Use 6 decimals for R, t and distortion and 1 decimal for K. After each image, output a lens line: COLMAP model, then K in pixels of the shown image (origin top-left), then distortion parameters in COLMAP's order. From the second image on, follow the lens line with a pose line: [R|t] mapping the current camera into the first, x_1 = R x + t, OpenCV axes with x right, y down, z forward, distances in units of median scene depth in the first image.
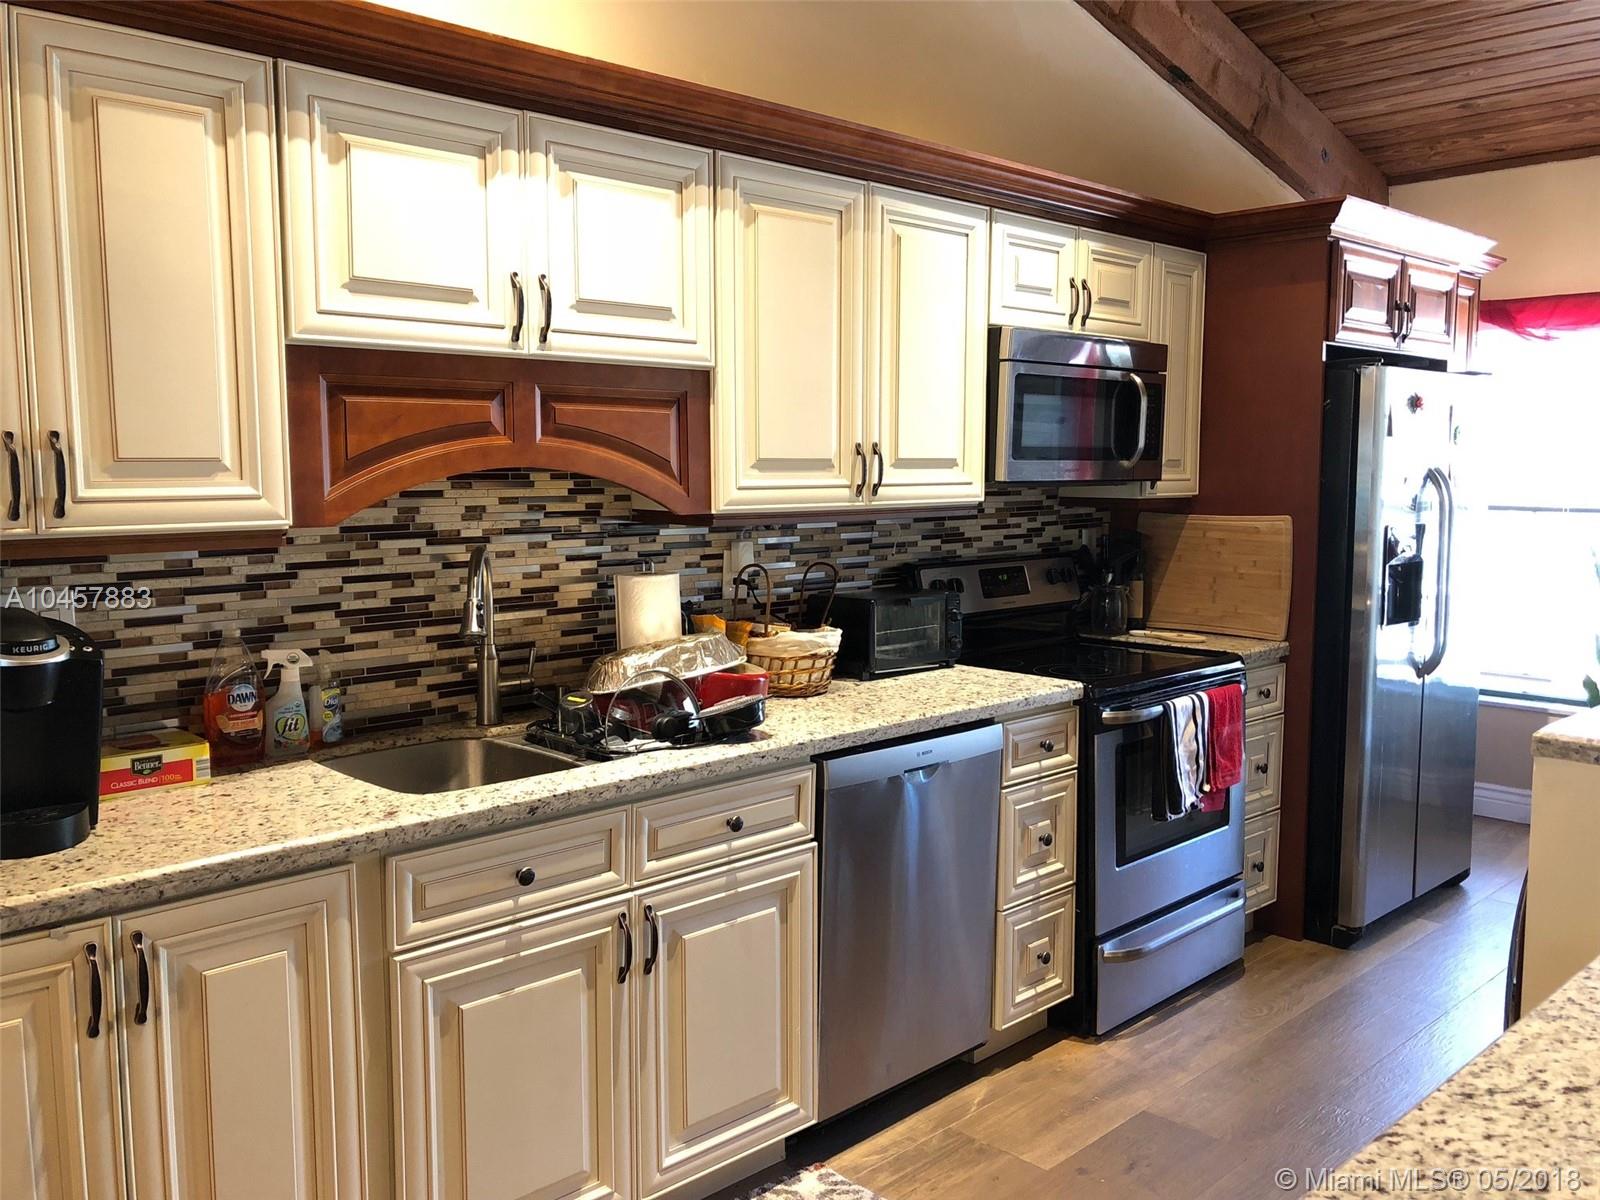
lens RADIAL K [[1348.7, 0, 800.0], [0, 1348.7, 600.0], [0, 0, 1]] dist [0.073032, 0.001497]
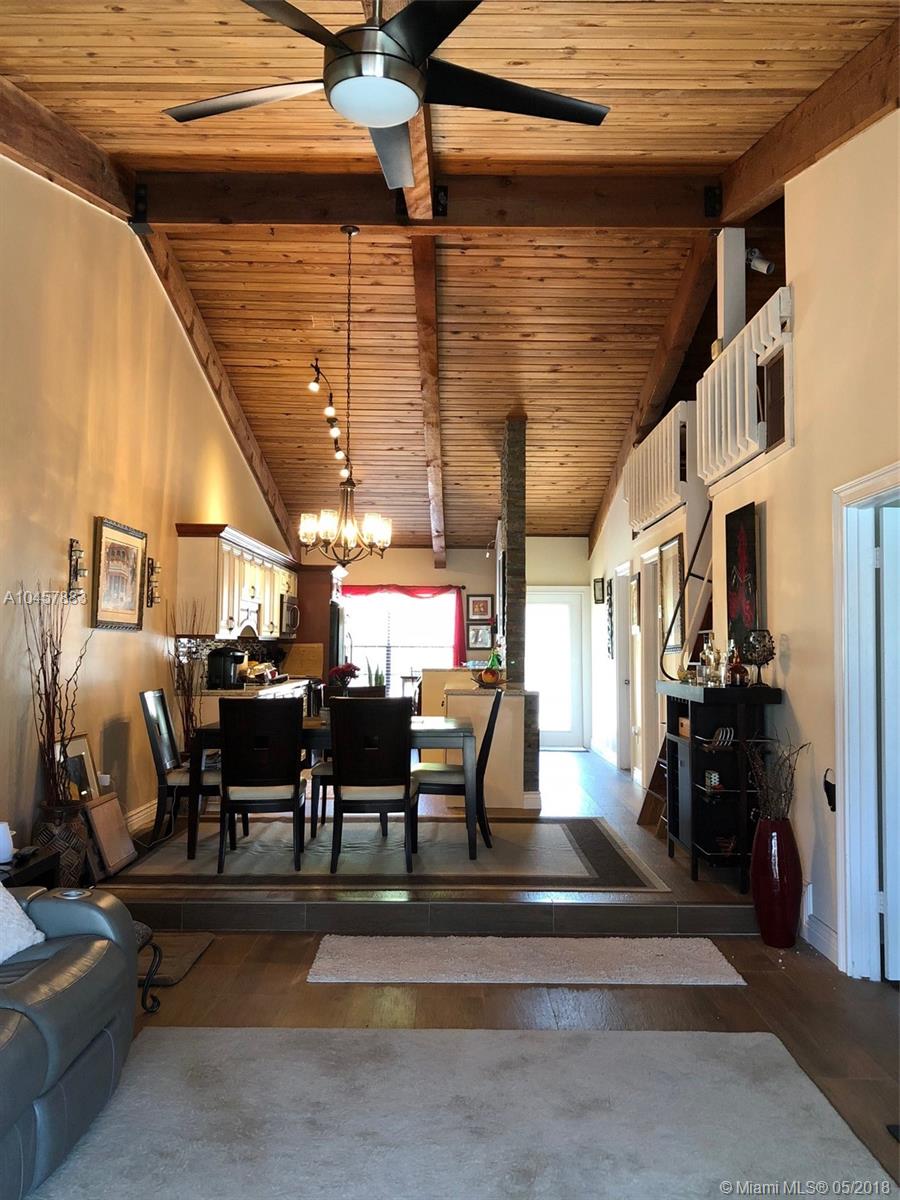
lens RADIAL K [[1011.5, 0, 450.0], [0, 1011.5, 600.0], [0, 0, 1]] dist [0.073032, 0.001497]
pose [[0.697026, 0.034195, 0.716230, -2.120253], [0.067921, 0.991222, -0.113423, 0.244139], [-0.713821, 0.127706, 0.688586, -1.825543]]
